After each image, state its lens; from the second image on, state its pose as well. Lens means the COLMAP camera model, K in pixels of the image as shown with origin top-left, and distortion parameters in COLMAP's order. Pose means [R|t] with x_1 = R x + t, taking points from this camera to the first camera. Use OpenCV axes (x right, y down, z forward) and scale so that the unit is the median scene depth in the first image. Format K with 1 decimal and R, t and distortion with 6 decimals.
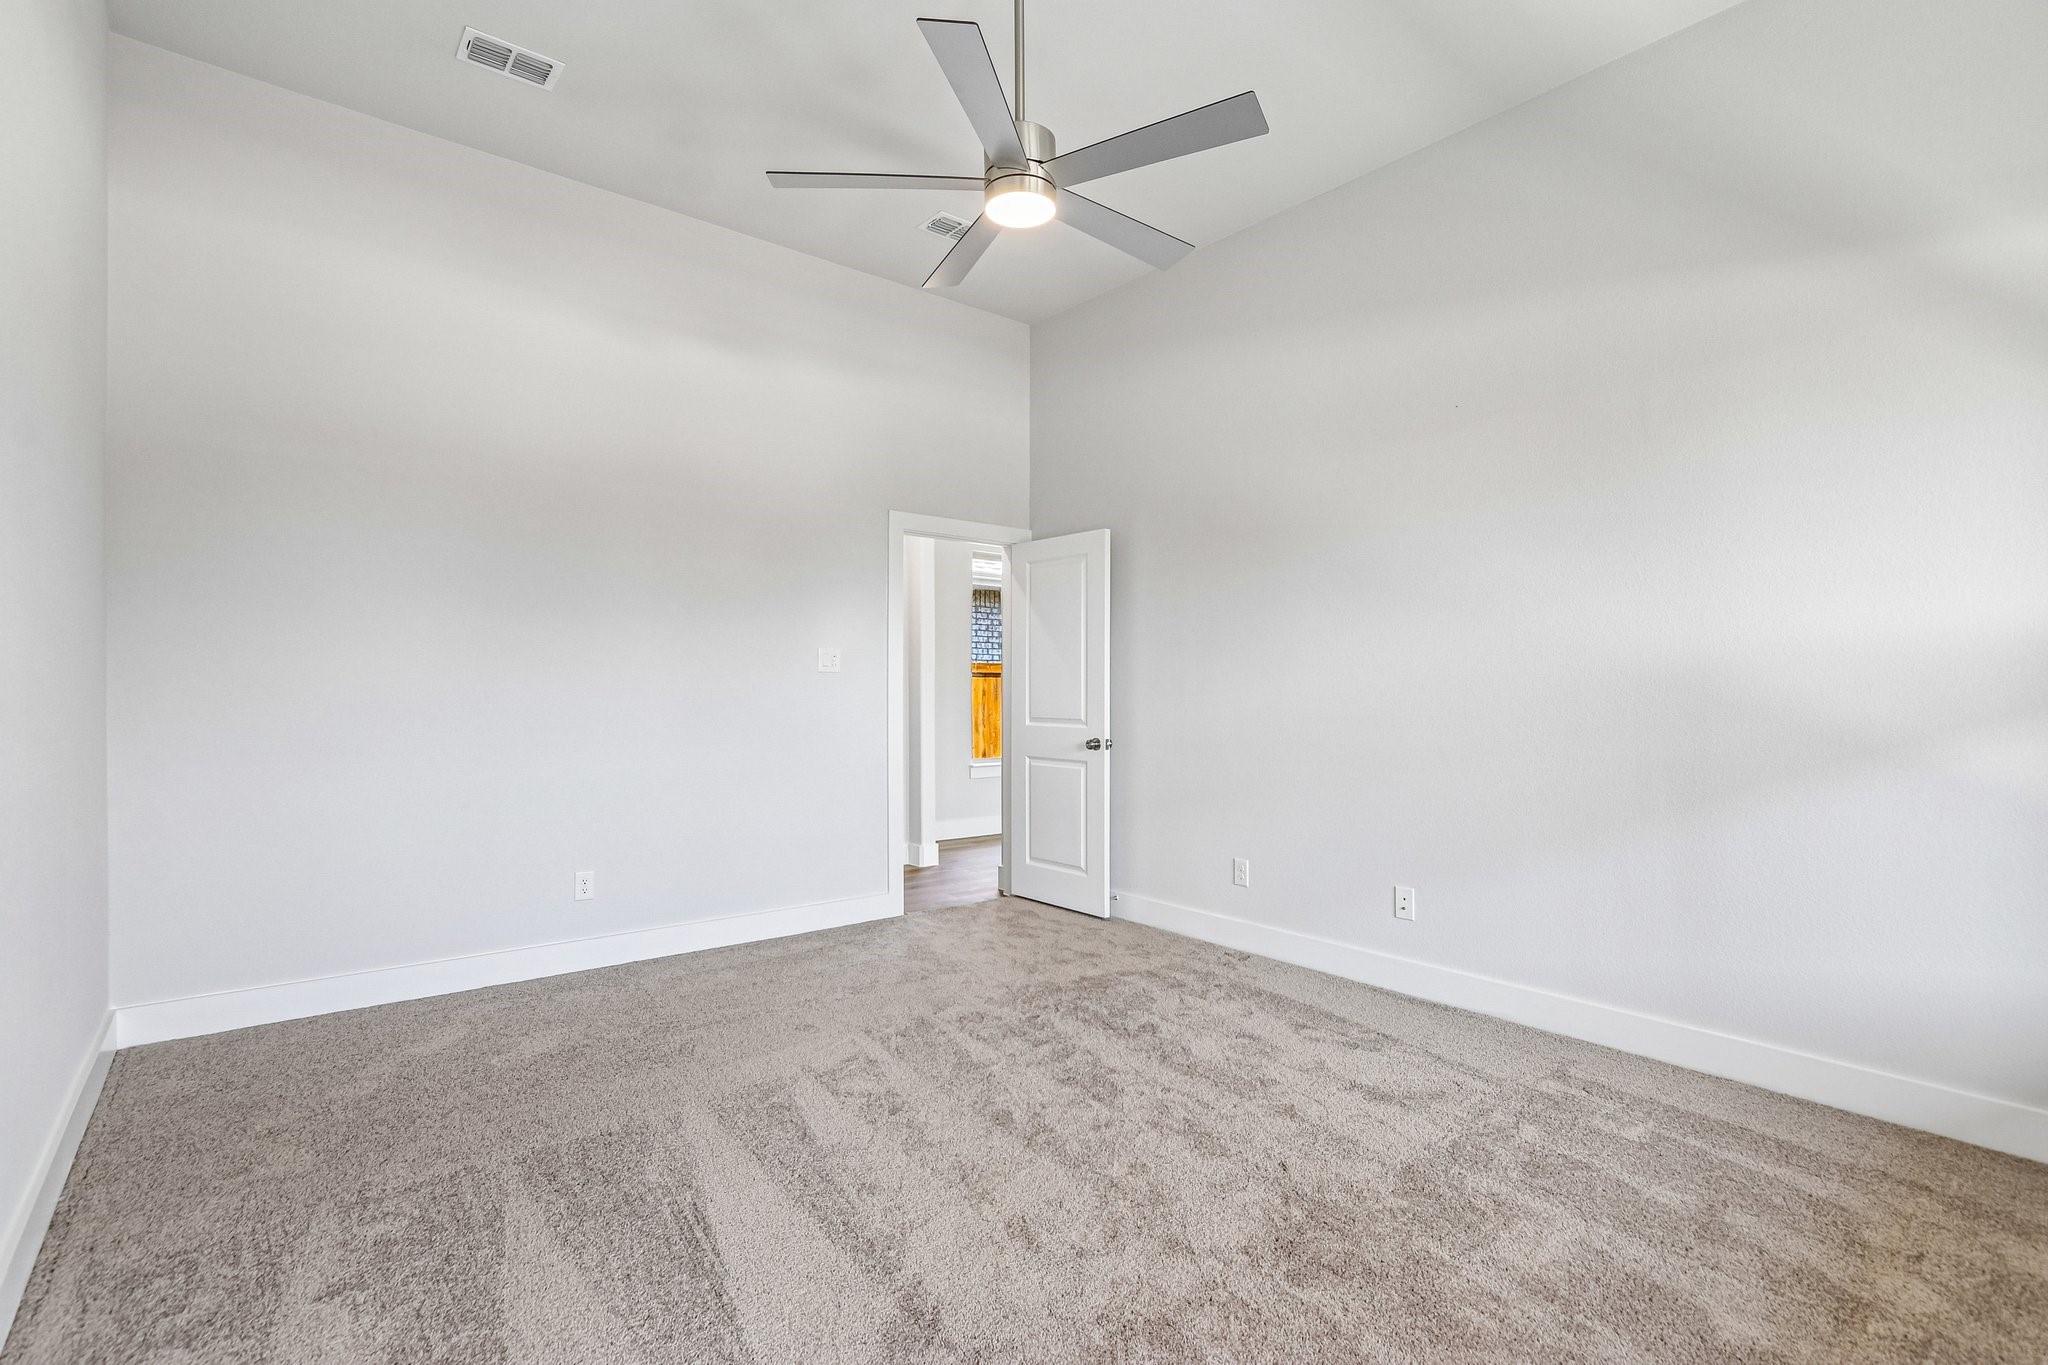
lens RADIAL K [[953.5, 0, 1027.7], [0, 953.5, 683.3], [0, 0, 1]] dist [-0.014213, 0.000804]
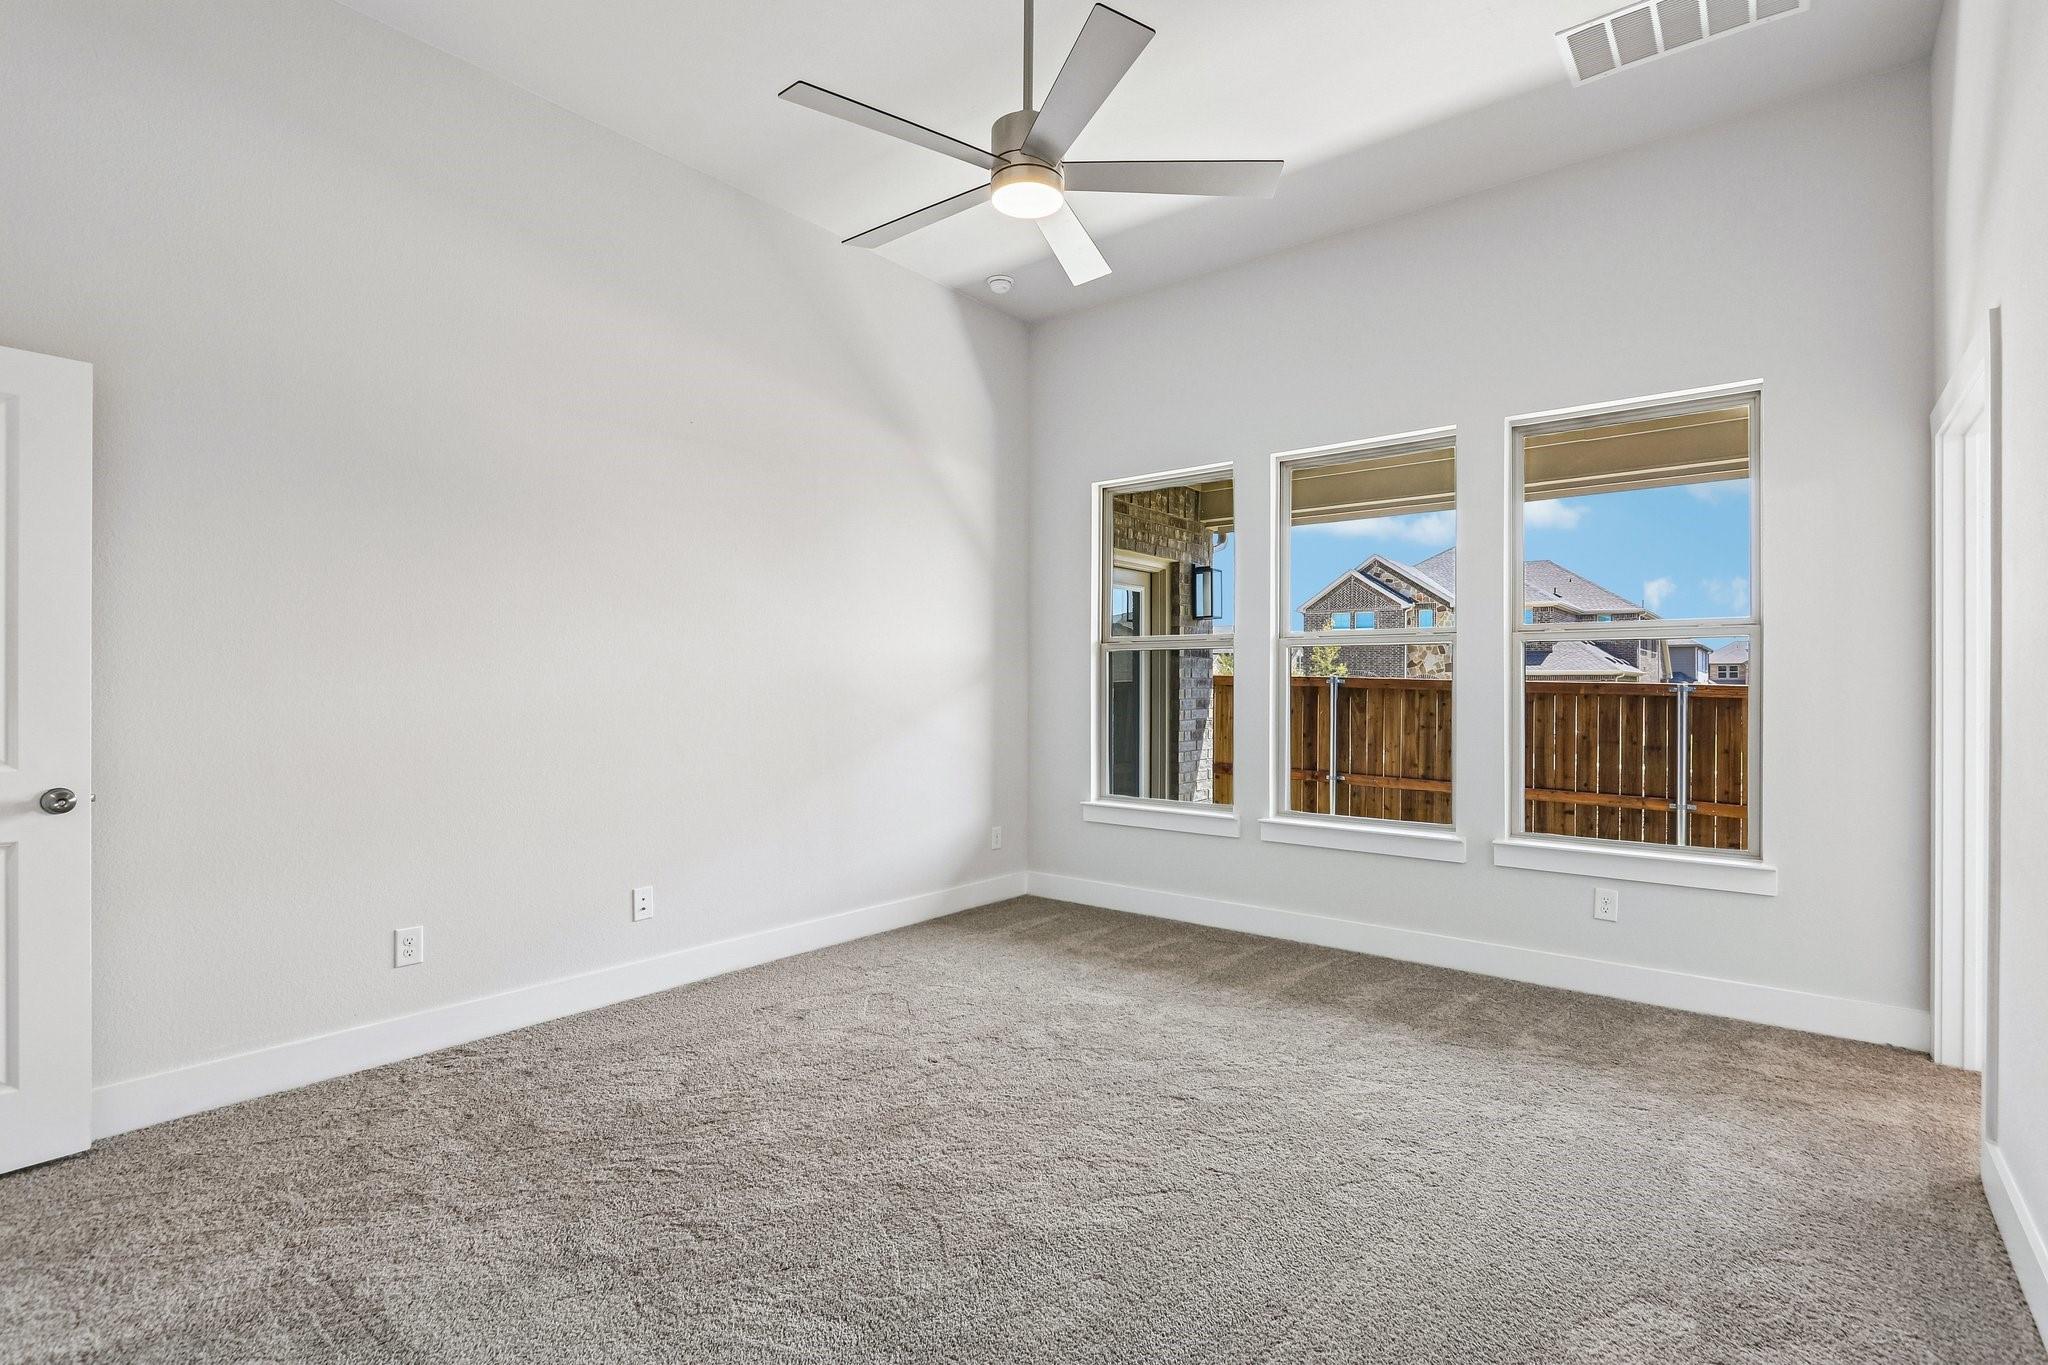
lens RADIAL K [[953.5, 0, 1019.8], [0, 953.5, 685.1], [0, 0, 1]] dist [-0.014213, 0.000804]
pose [[-0.203453, -0.000312, 0.979085, -0.488721], [-0.004084, 0.999992, -0.000530, 0.004480], [-0.979076, -0.004107, -0.203453, 0.628266]]
